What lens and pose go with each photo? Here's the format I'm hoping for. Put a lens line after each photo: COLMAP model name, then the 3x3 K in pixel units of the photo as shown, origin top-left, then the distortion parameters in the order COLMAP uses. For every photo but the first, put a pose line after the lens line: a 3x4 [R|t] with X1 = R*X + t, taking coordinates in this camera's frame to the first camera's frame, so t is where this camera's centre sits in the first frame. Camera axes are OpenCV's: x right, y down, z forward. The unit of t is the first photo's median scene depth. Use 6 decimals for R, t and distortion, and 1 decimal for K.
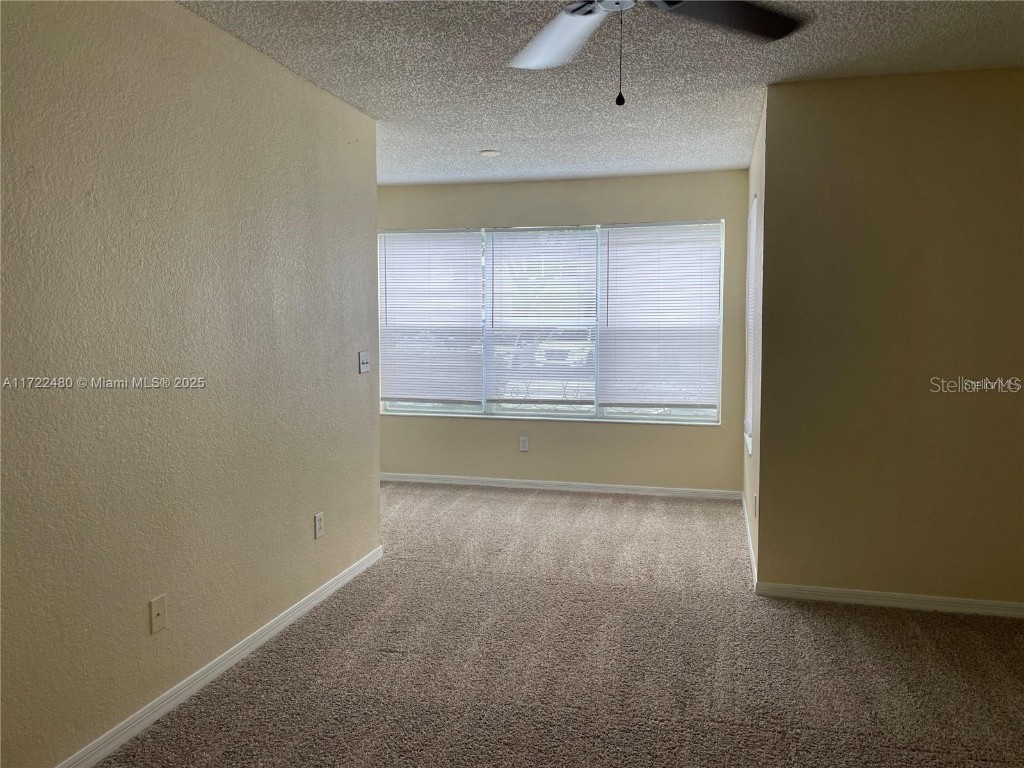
lens RADIAL K [[761.0, 0, 516.3], [0, 761.0, 374.8], [0, 0, 1]] dist [0.061429, -0.086166]
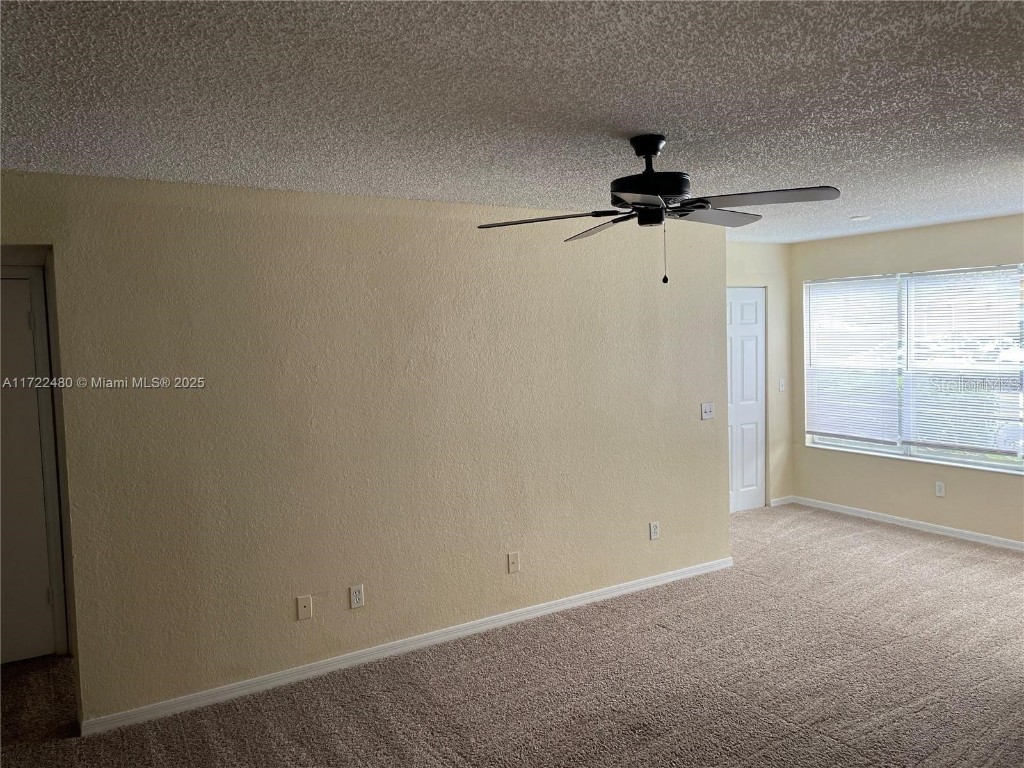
lens RADIAL K [[761.0, 0, 504.3], [0, 761.0, 384.5], [0, 0, 1]] dist [0.061429, -0.086166]
pose [[0.704862, 0.025160, -0.708898, 0.402574], [-0.017151, 0.999683, 0.018427, -0.067865], [0.709137, -0.000830, 0.705070, -0.127975]]
